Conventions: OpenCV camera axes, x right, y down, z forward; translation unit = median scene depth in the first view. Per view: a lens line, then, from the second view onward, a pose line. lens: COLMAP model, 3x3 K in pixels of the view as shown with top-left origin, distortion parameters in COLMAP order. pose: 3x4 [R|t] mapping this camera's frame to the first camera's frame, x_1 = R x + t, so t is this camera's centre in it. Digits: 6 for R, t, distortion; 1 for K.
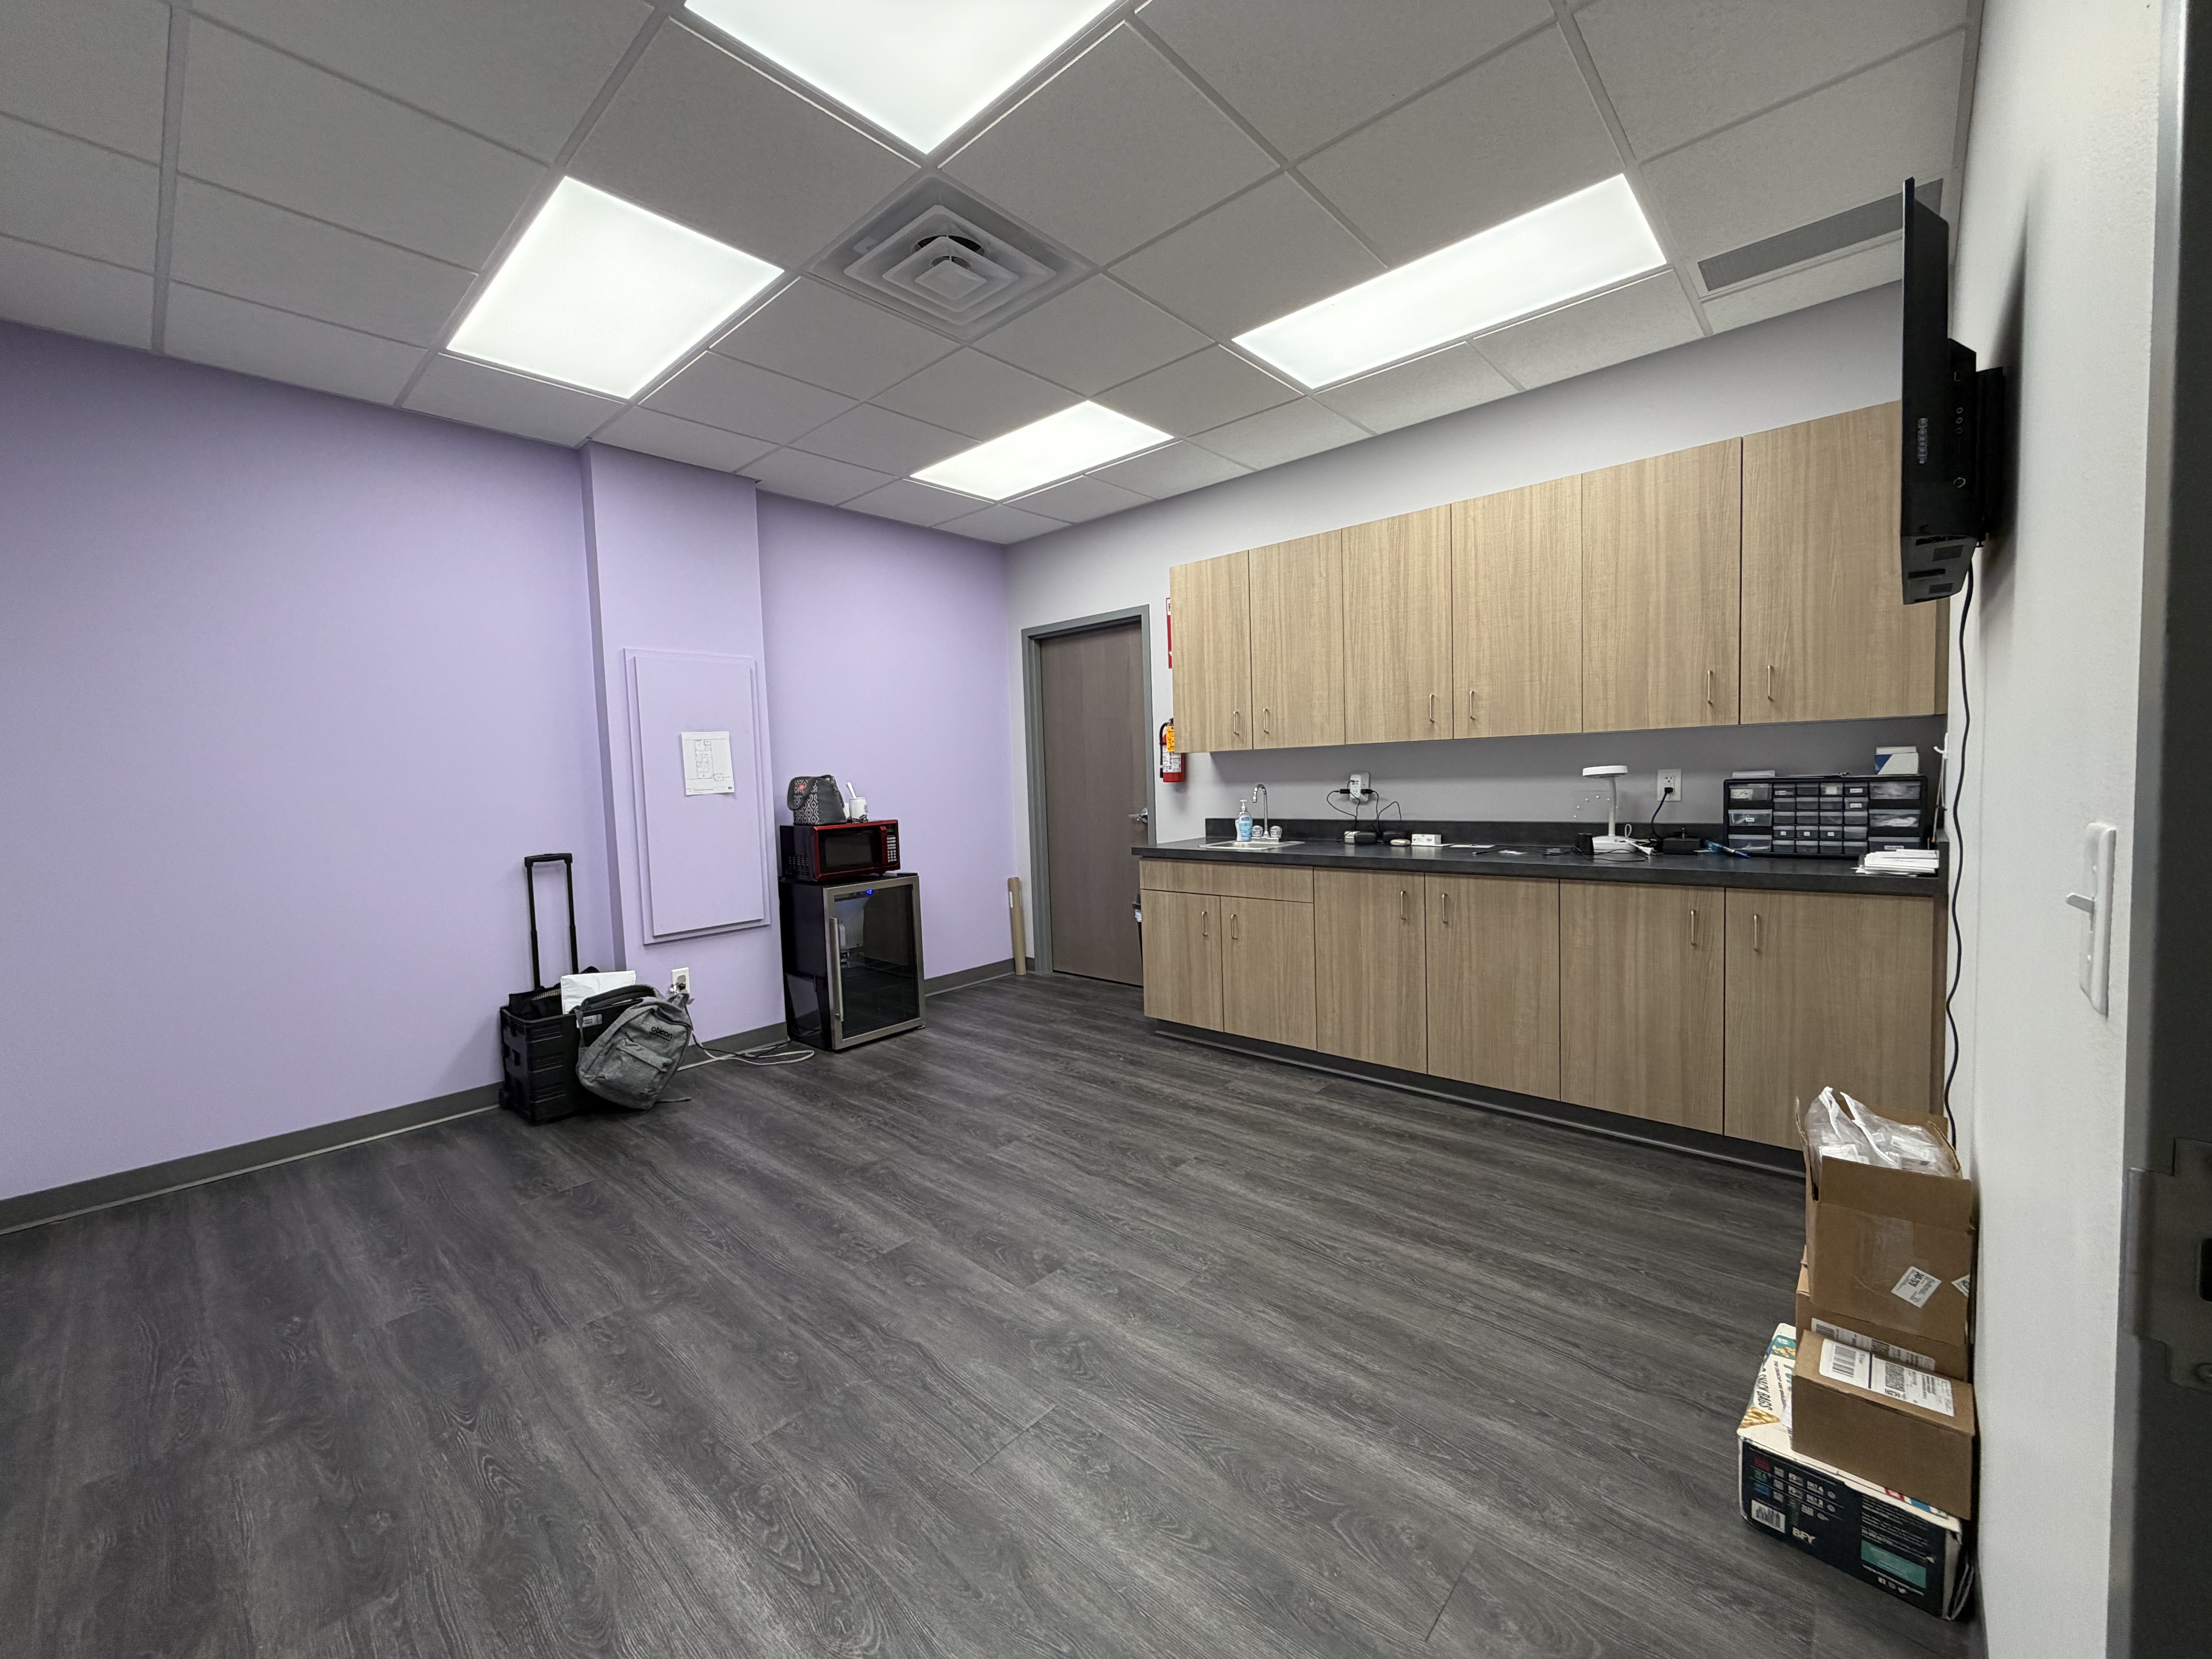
lens RADIAL K [[881.6, 0, 1095.6], [0, 881.6, 826.0], [0, 0, 1]] dist [-0.000510, -0.000105]
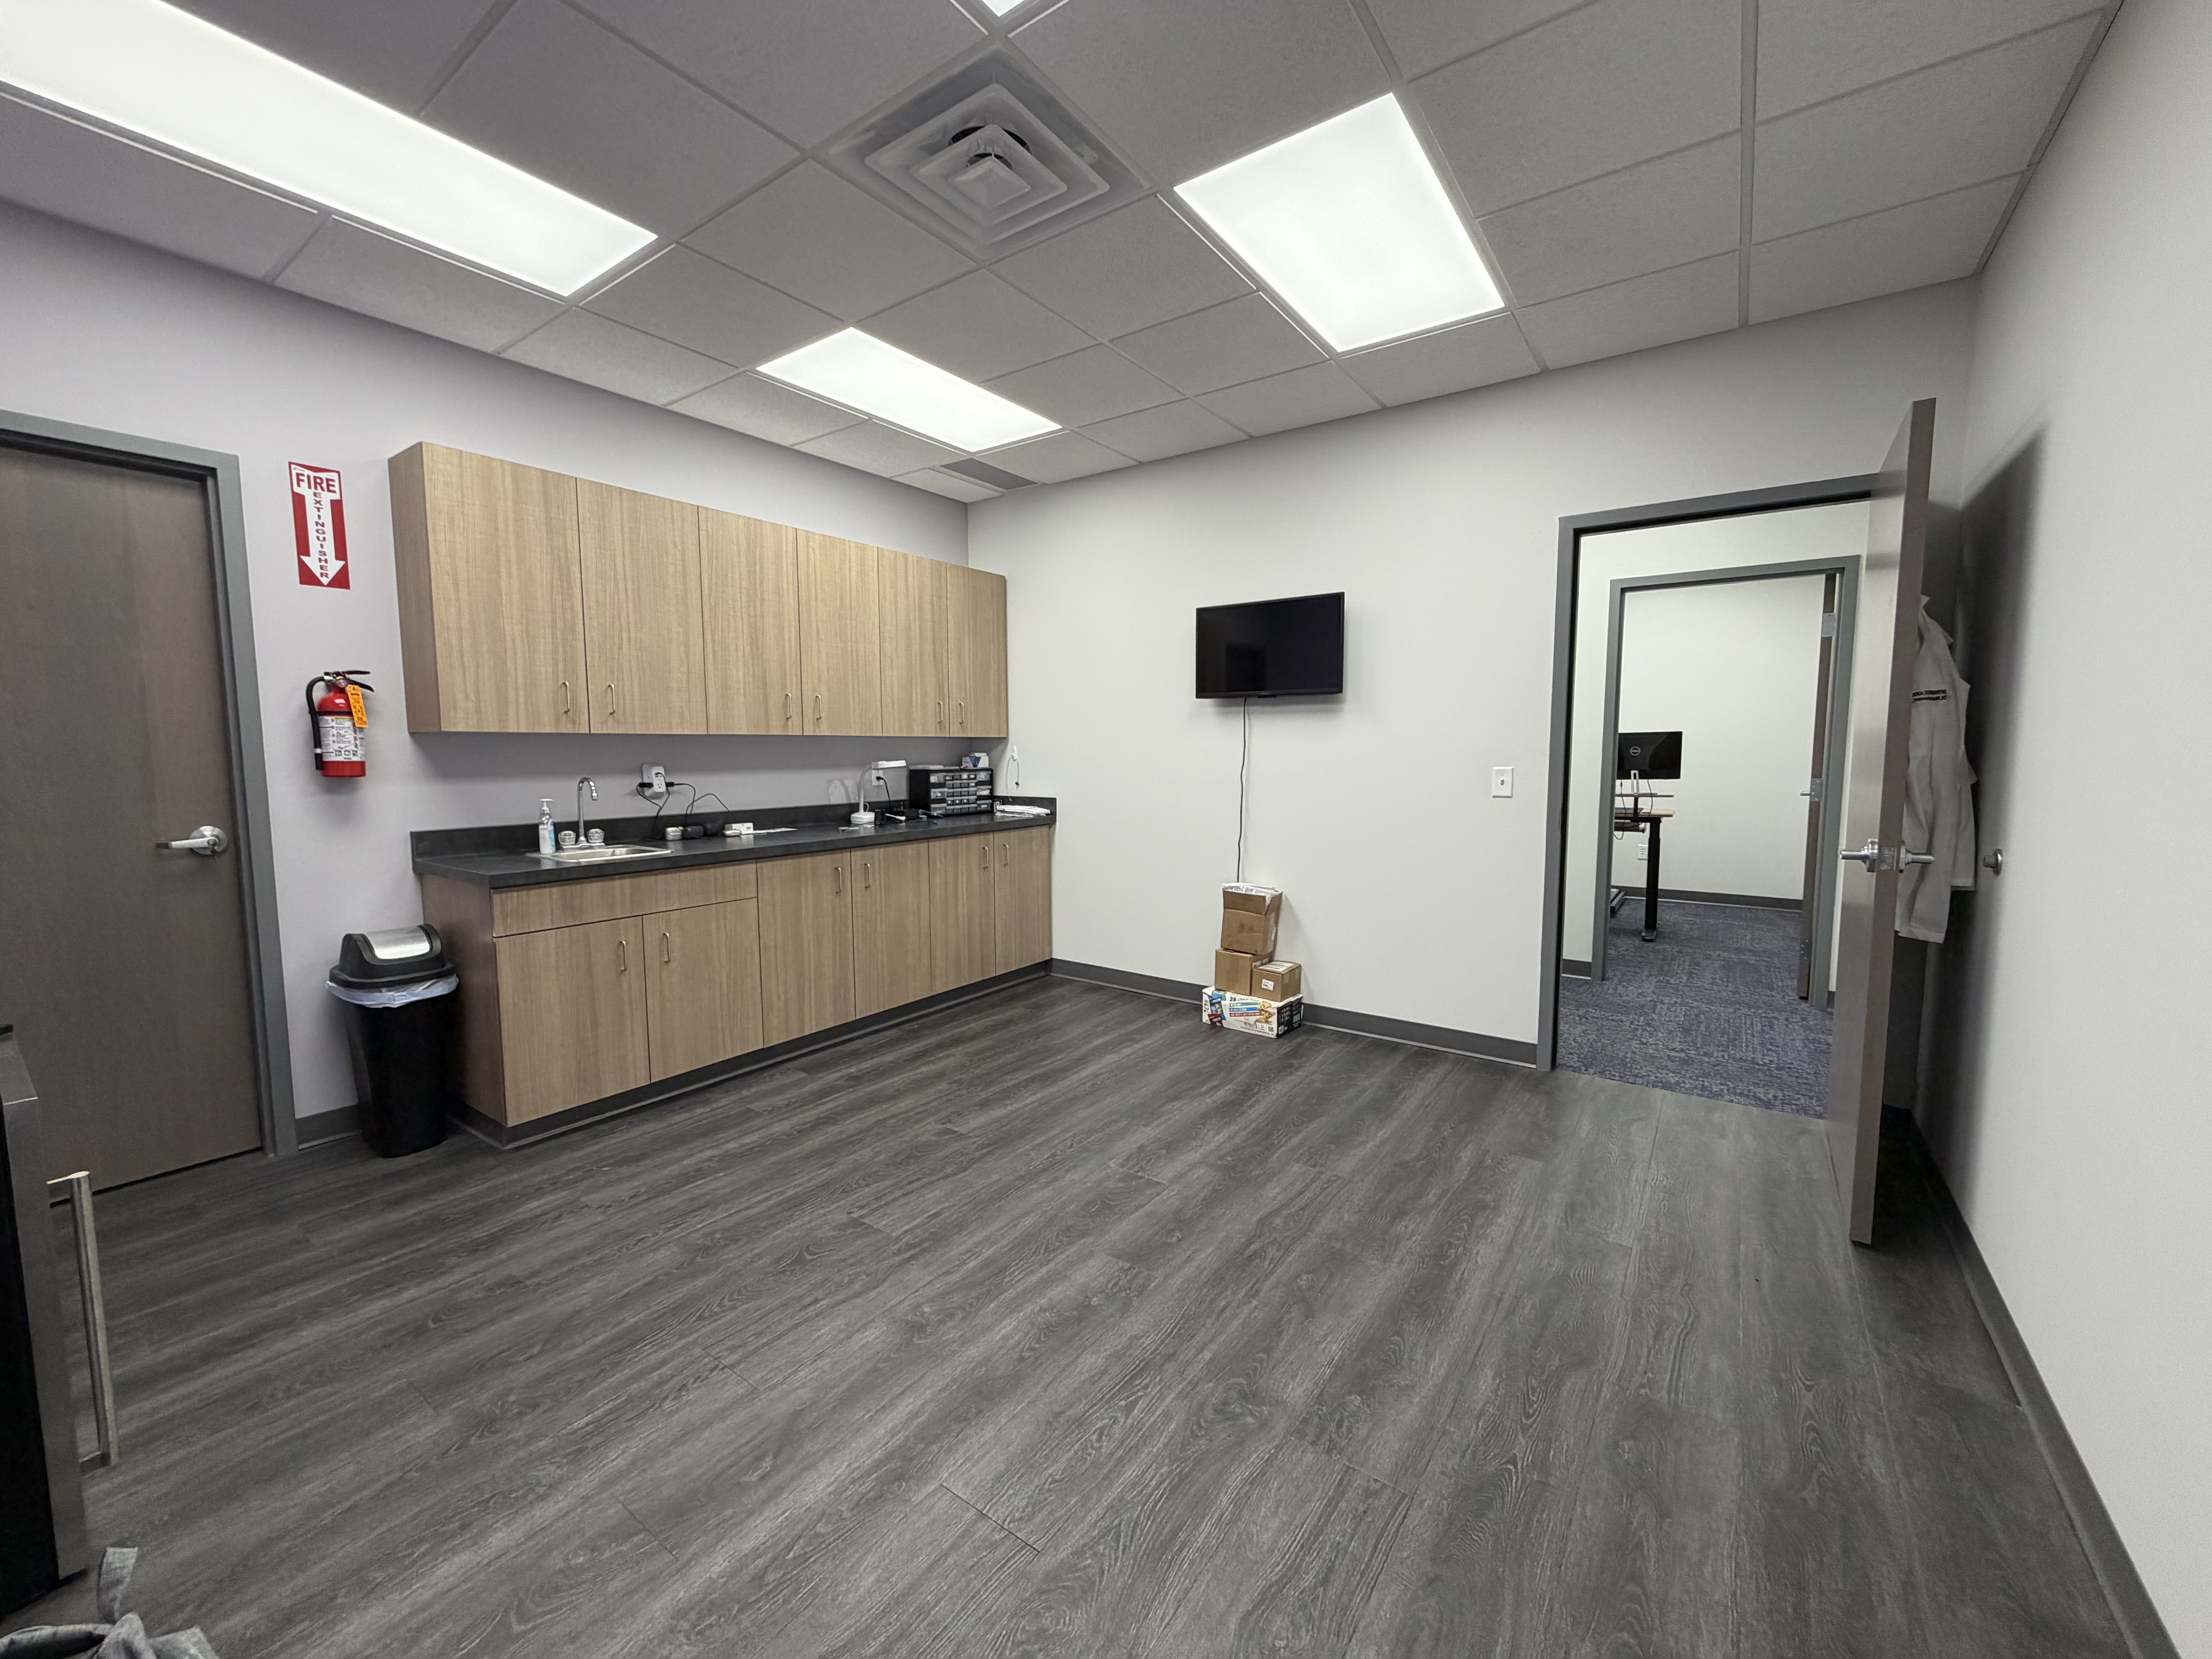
lens RADIAL K [[881.6, 0, 1095.6], [0, 881.6, 826.0], [0, 0, 1]] dist [-0.000510, -0.000105]
pose [[-0.110581, -0.054502, 0.992372, -0.774914], [0.065919, 0.995894, 0.062041, -0.026982], [-0.991679, 0.072276, -0.106534, 0.749343]]
